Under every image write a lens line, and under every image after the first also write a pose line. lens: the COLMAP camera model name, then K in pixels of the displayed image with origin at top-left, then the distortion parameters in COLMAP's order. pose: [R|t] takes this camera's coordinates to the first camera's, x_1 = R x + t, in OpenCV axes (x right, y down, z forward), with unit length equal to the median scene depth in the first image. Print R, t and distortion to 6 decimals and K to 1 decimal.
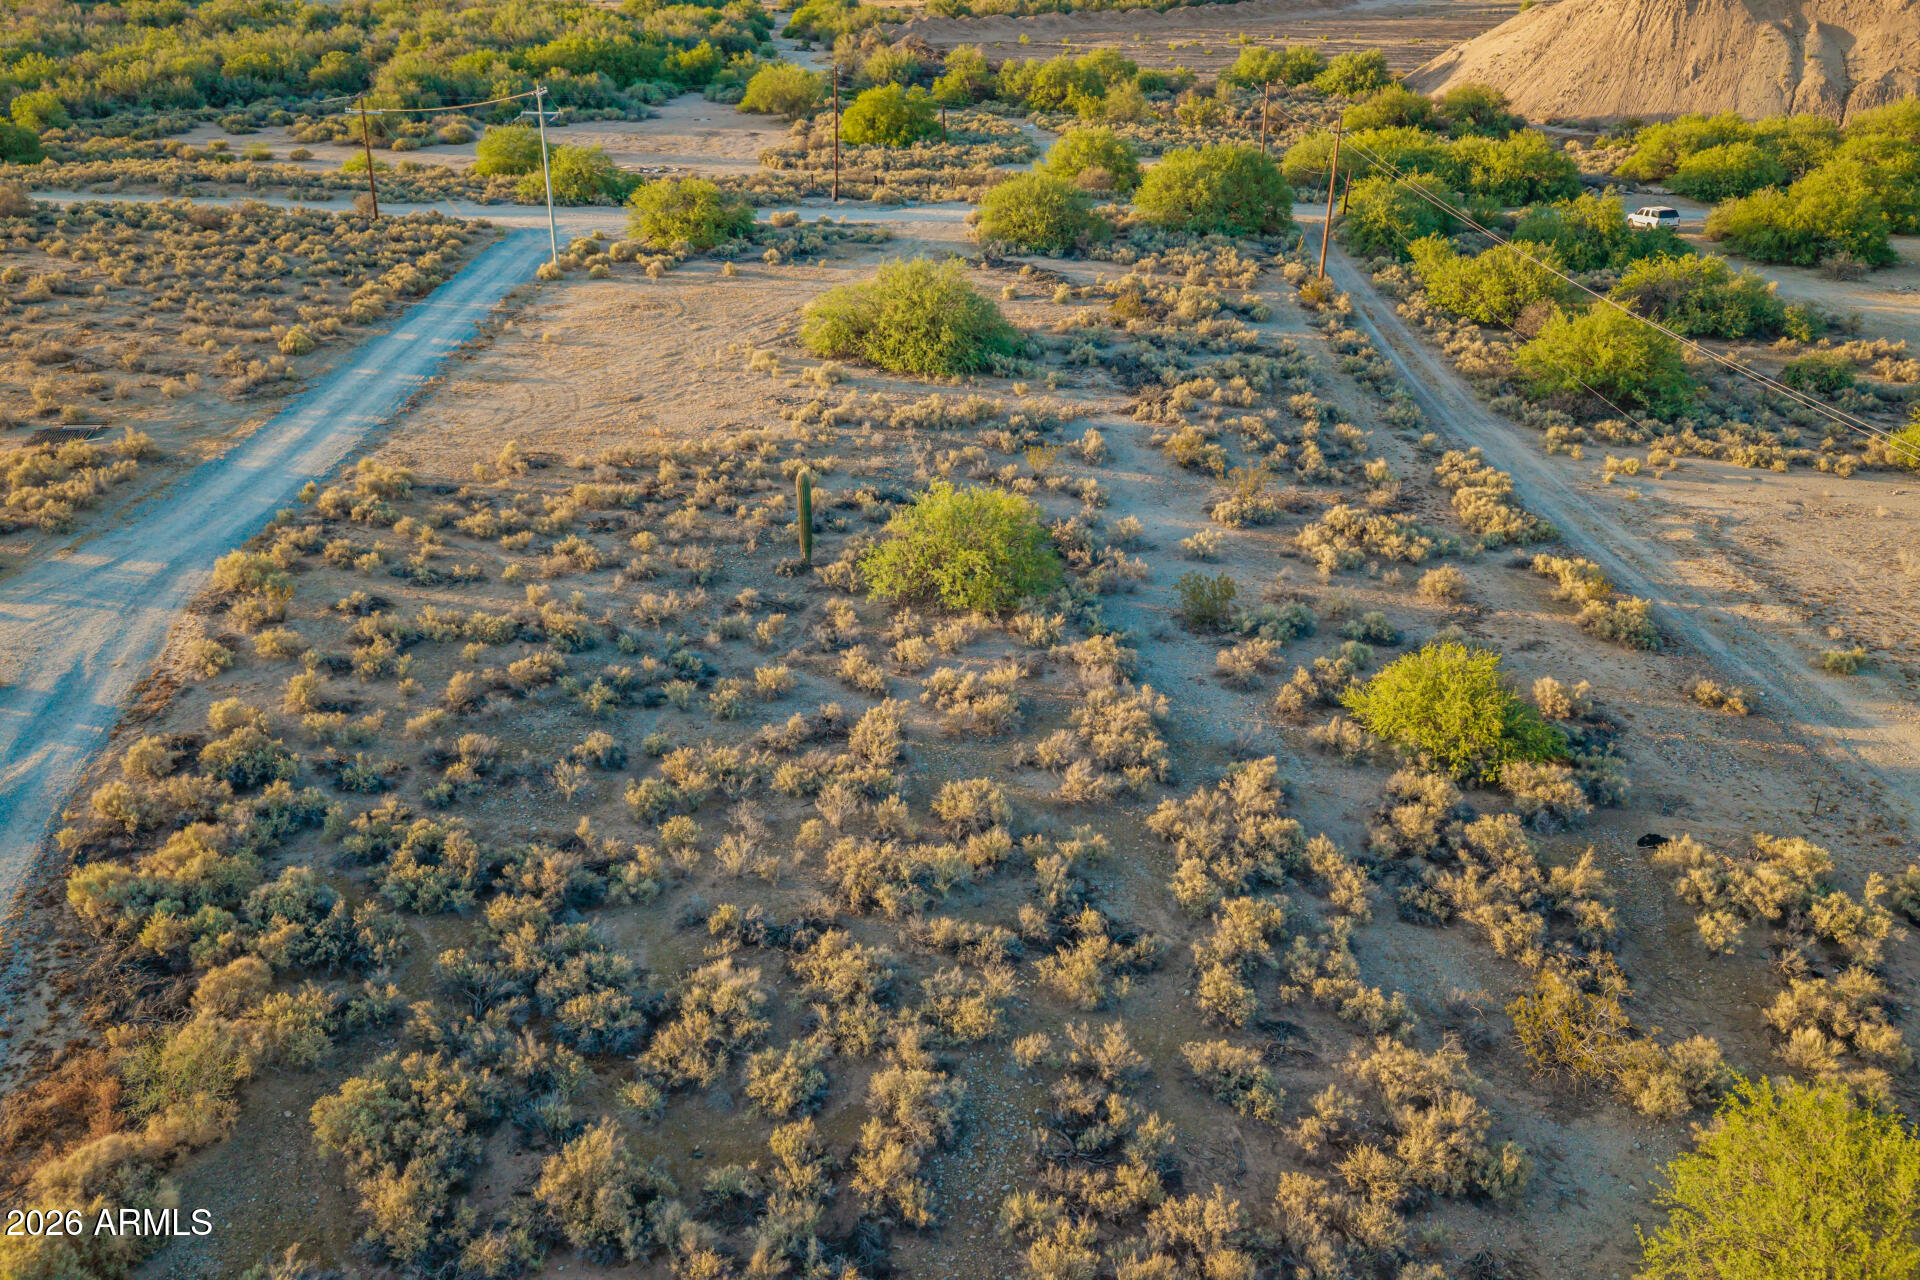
lens RADIAL K [[1501.6, 0, 960.2], [0, 1501.6, 630.9], [0, 0, 1]] dist [0.054493, -0.075397]
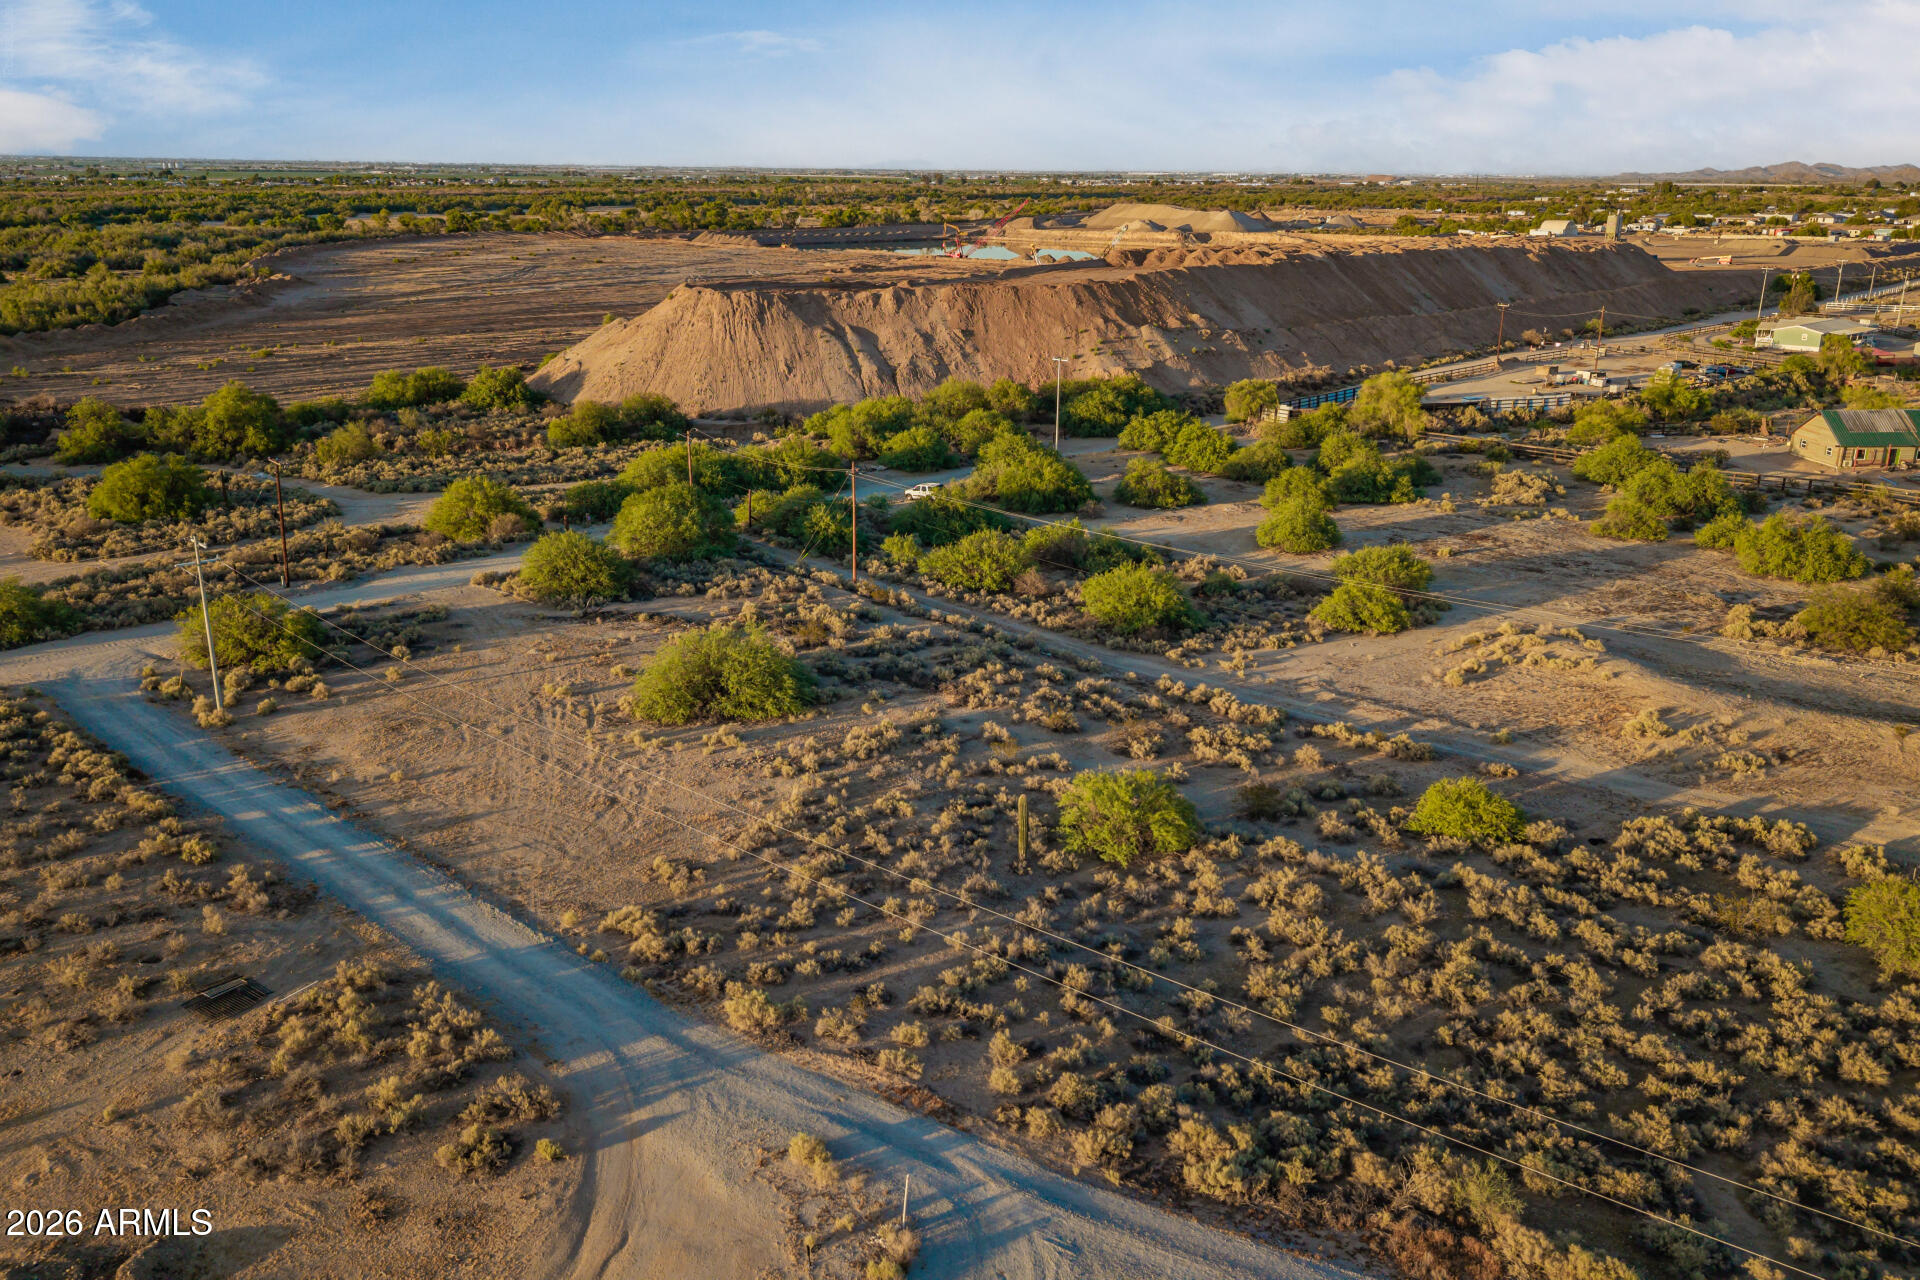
lens RADIAL K [[1501.6, 0, 951.1], [0, 1501.6, 623.0], [0, 0, 1]] dist [0.054493, -0.075397]
pose [[0.730106, -0.197692, 0.654113, -0.848236], [0.298068, 0.953506, -0.044520, -0.180058], [-0.614899, 0.227475, 0.755086, -0.016654]]
